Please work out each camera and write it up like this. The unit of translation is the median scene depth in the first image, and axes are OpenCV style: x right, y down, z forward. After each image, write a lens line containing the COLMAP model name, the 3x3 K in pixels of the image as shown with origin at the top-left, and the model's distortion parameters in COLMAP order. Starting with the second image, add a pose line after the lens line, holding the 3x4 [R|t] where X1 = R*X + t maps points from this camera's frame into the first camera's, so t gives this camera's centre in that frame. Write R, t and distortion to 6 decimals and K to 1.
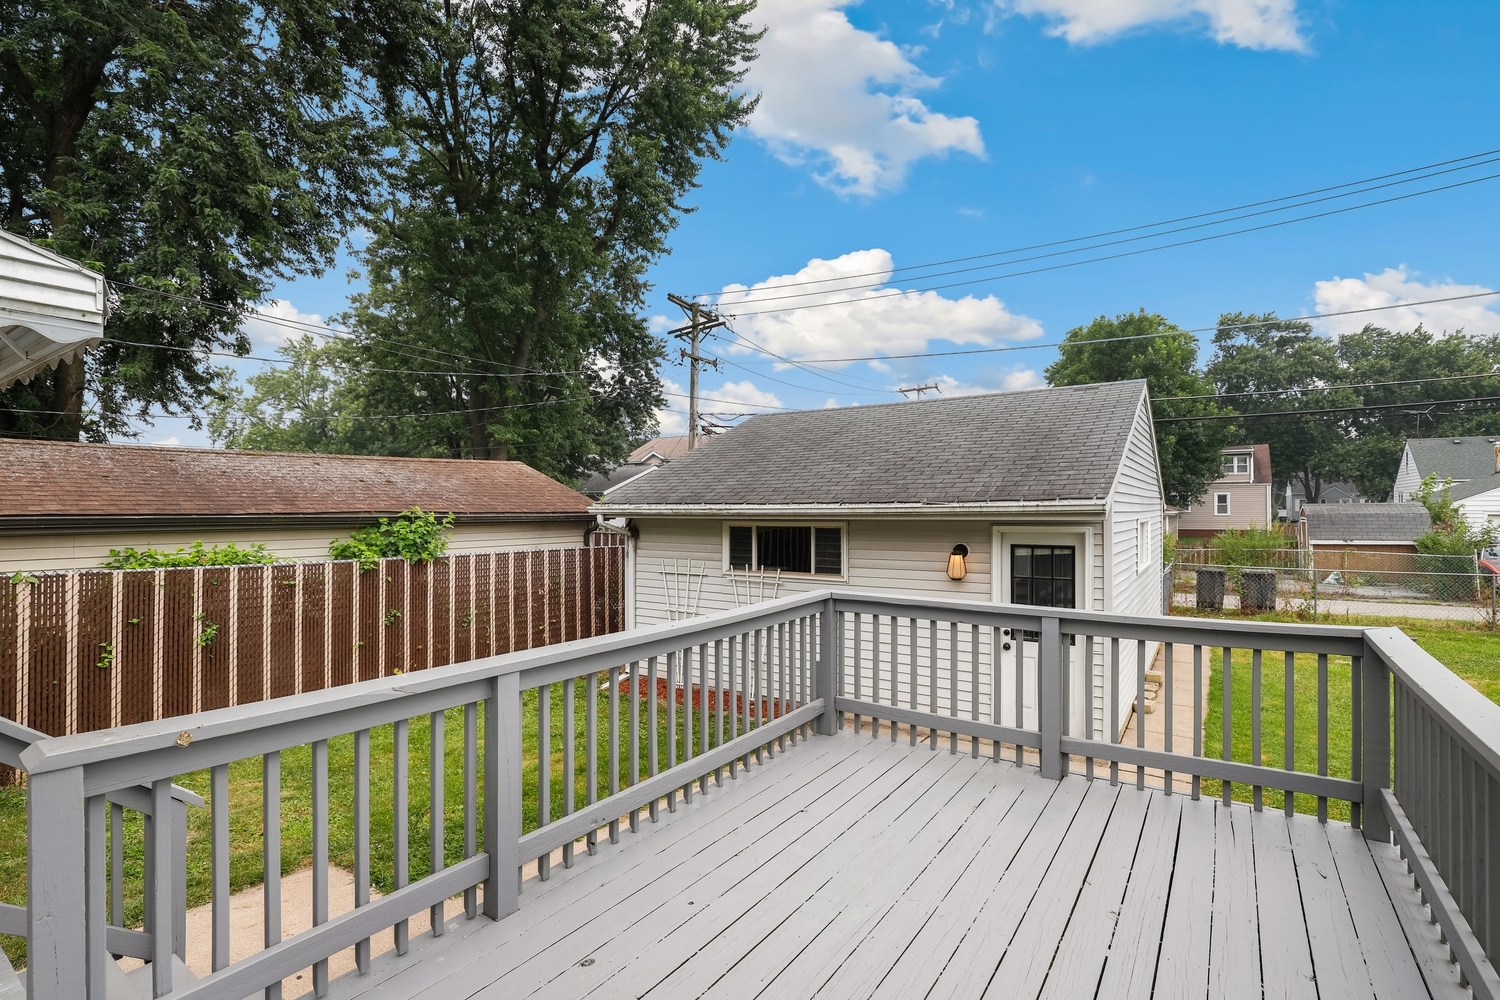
lens RADIAL K [[704.2, 0, 763.2], [0, 704.2, 506.8], [0, 0, 1]] dist [-0.018491, 0.000152]
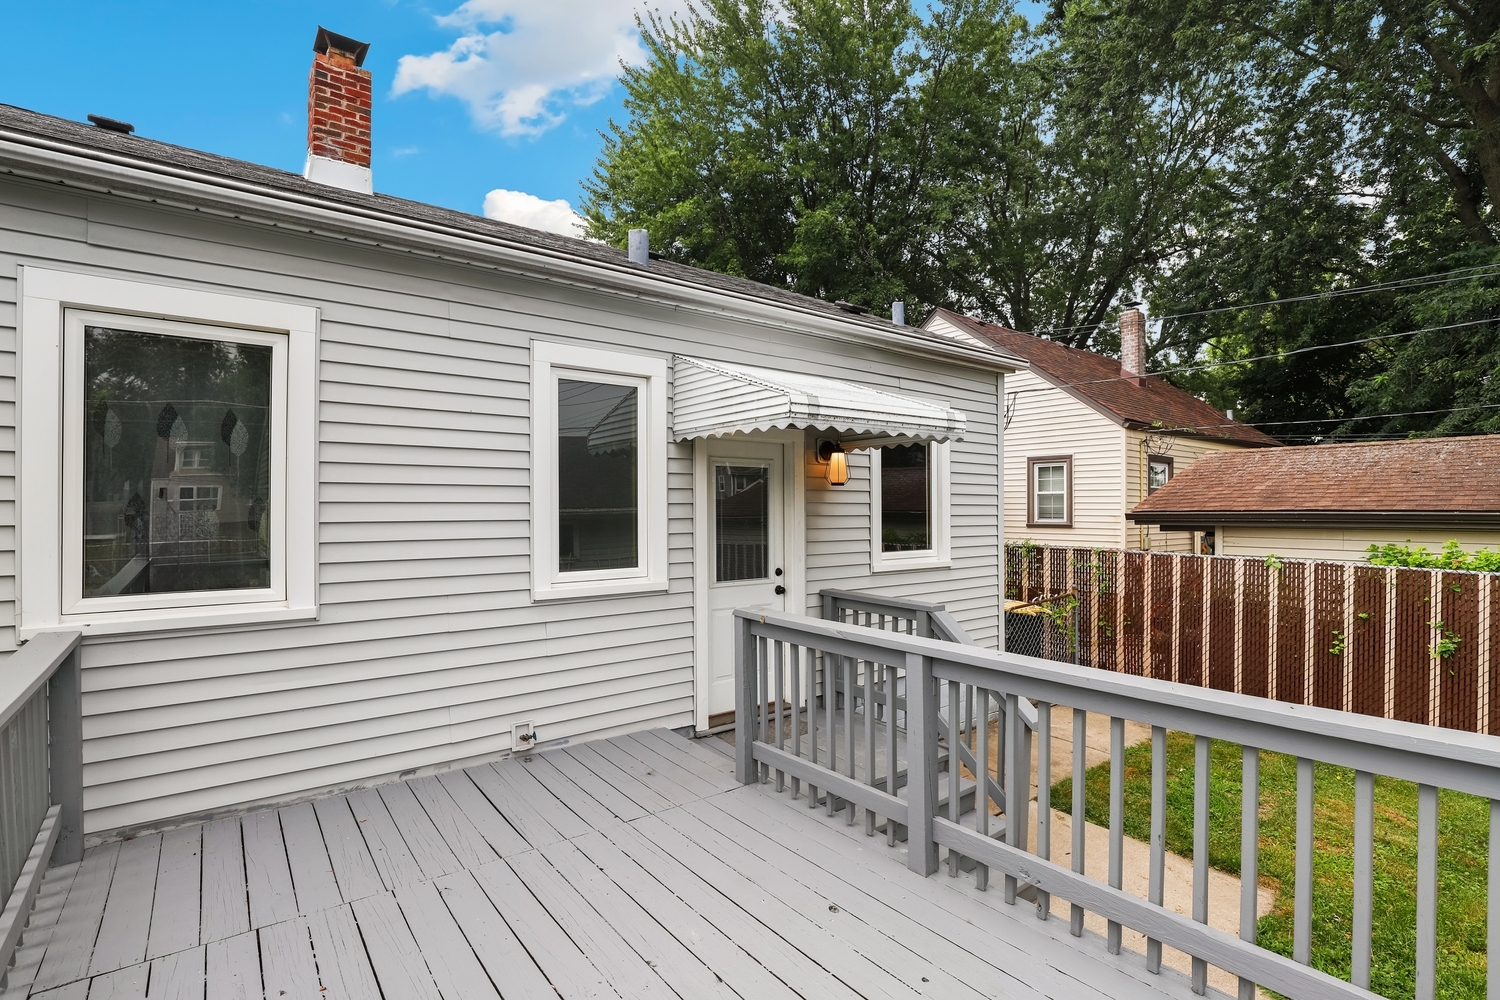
lens RADIAL K [[704.2, 0, 763.2], [0, 704.2, 506.8], [0, 0, 1]] dist [-0.018491, 0.000152]
pose [[-0.305717, -0.001079, -0.952122, 0.092307], [0.003158, 0.999993, -0.002147, 0.001398], [0.952117, -0.003663, -0.305712, 0.132860]]
